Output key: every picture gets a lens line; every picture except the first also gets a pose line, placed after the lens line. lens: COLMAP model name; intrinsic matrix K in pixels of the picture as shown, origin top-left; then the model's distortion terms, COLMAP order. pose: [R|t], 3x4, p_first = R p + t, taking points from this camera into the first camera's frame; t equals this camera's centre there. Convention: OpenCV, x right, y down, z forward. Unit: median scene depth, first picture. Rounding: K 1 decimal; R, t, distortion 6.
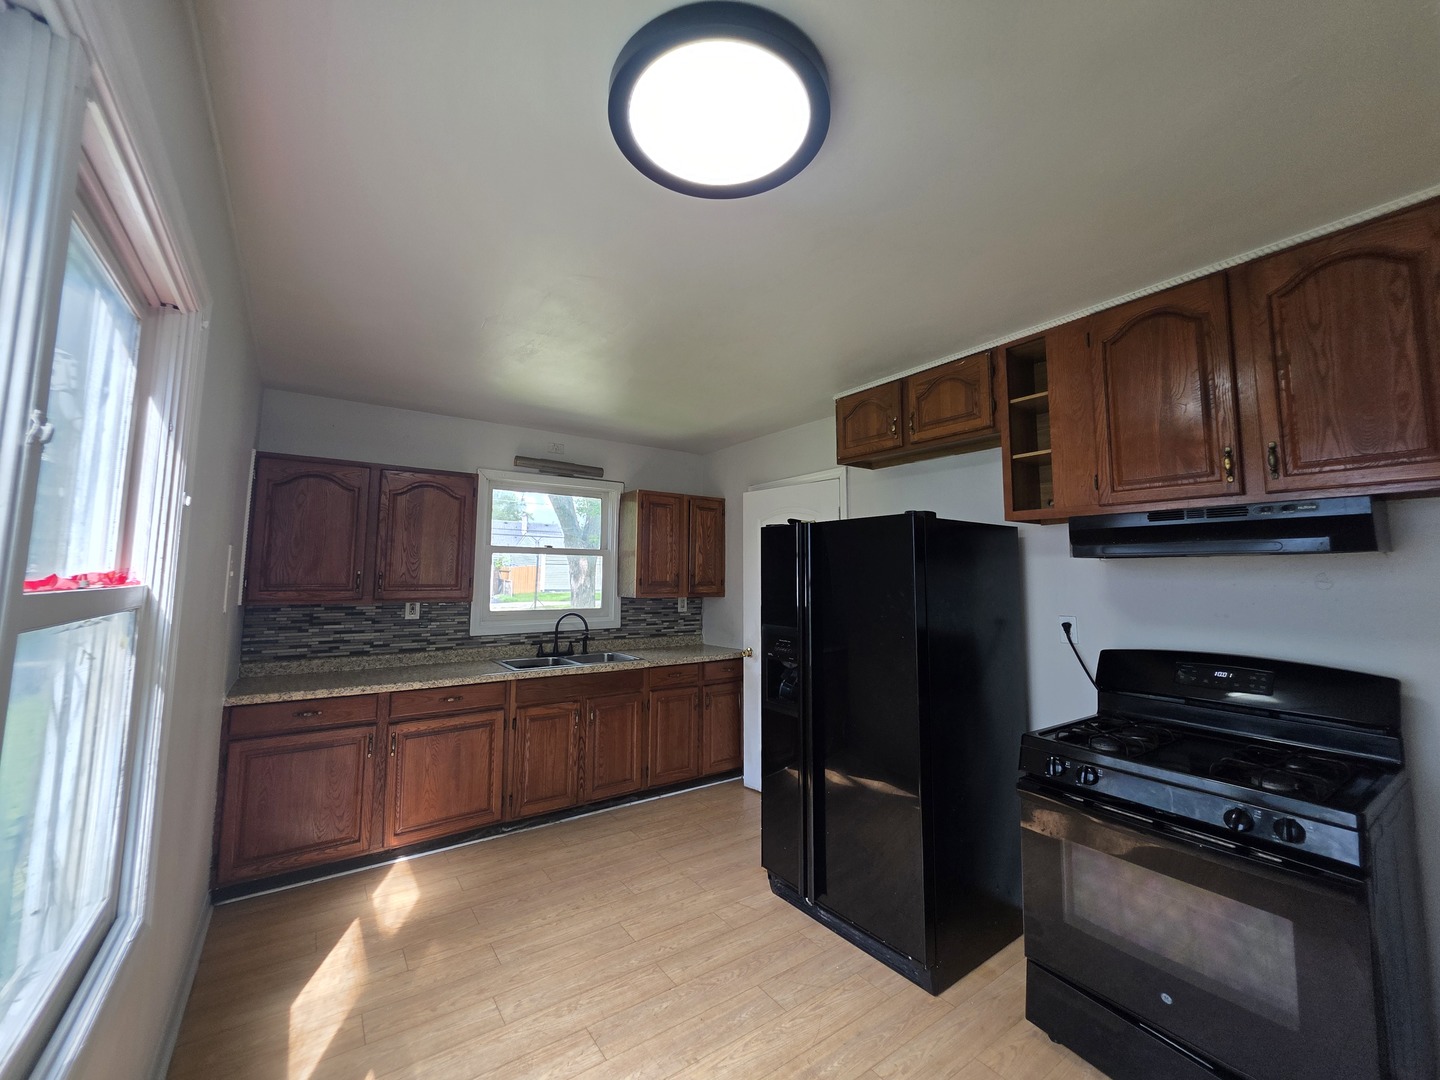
lens RADIAL K [[580.9, 0, 710.4], [0, 580.9, 530.2], [0, 0, 1]] dist [0.001949, -0.000089]
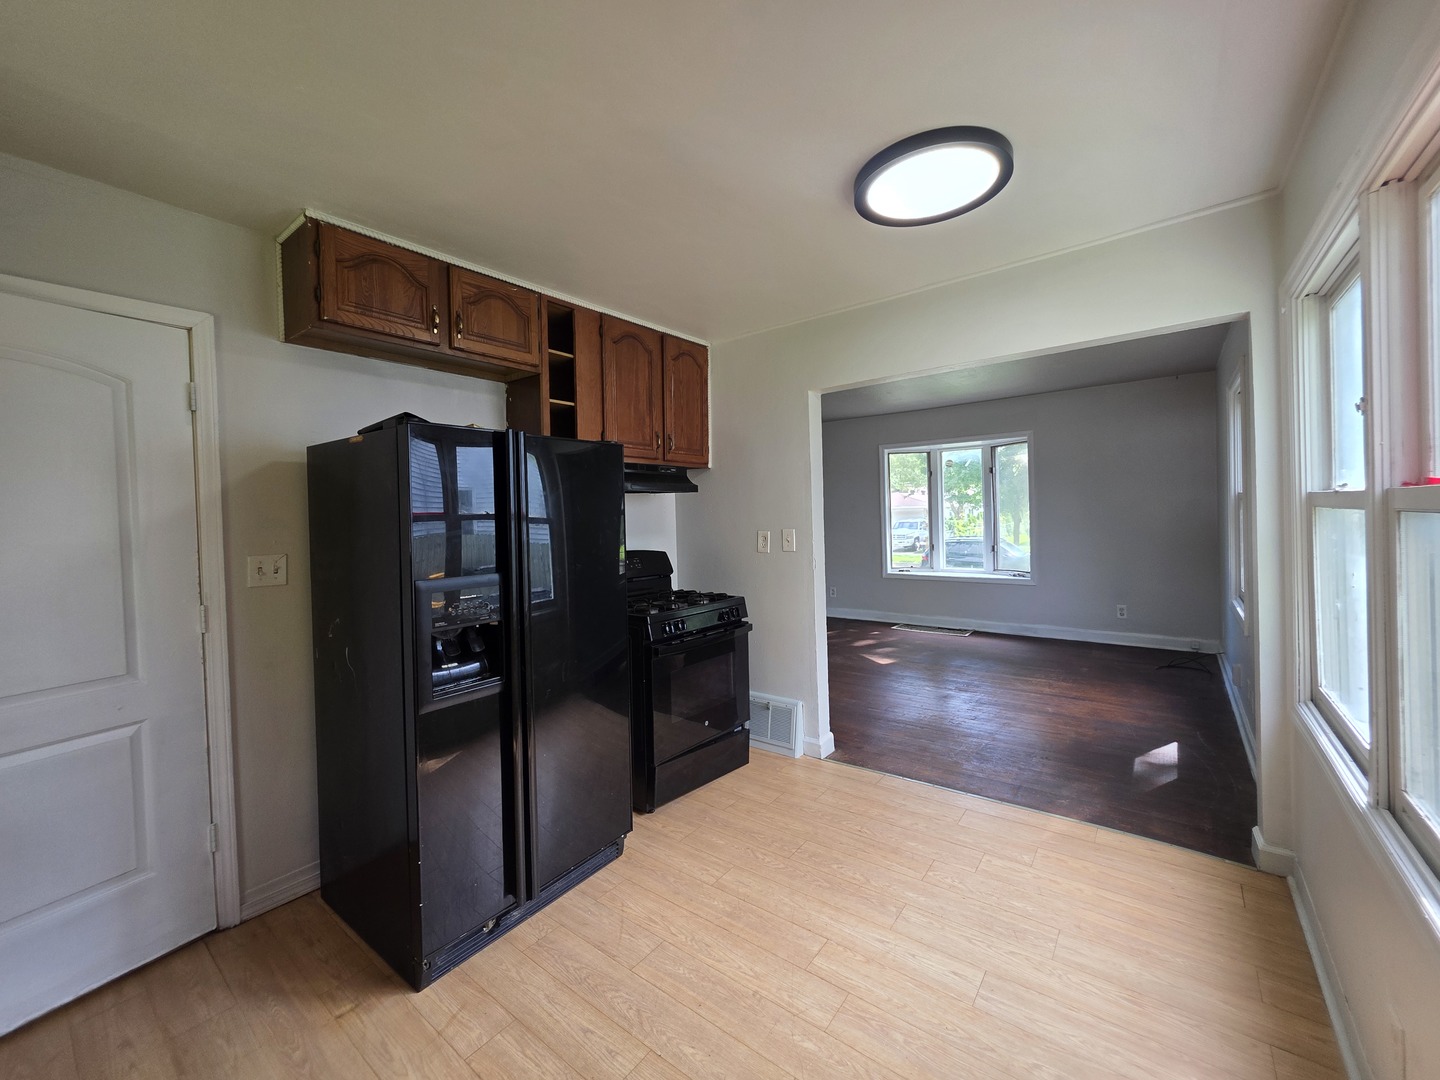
lens RADIAL K [[580.9, 0, 713.3], [0, 580.9, 528.4], [0, 0, 1]] dist [0.001949, -0.000089]
pose [[-0.291514, -0.032851, 0.956002, -0.752403], [-0.060577, 0.998038, 0.015823, 0.097161], [-0.954646, -0.053299, -0.292932, 1.148059]]
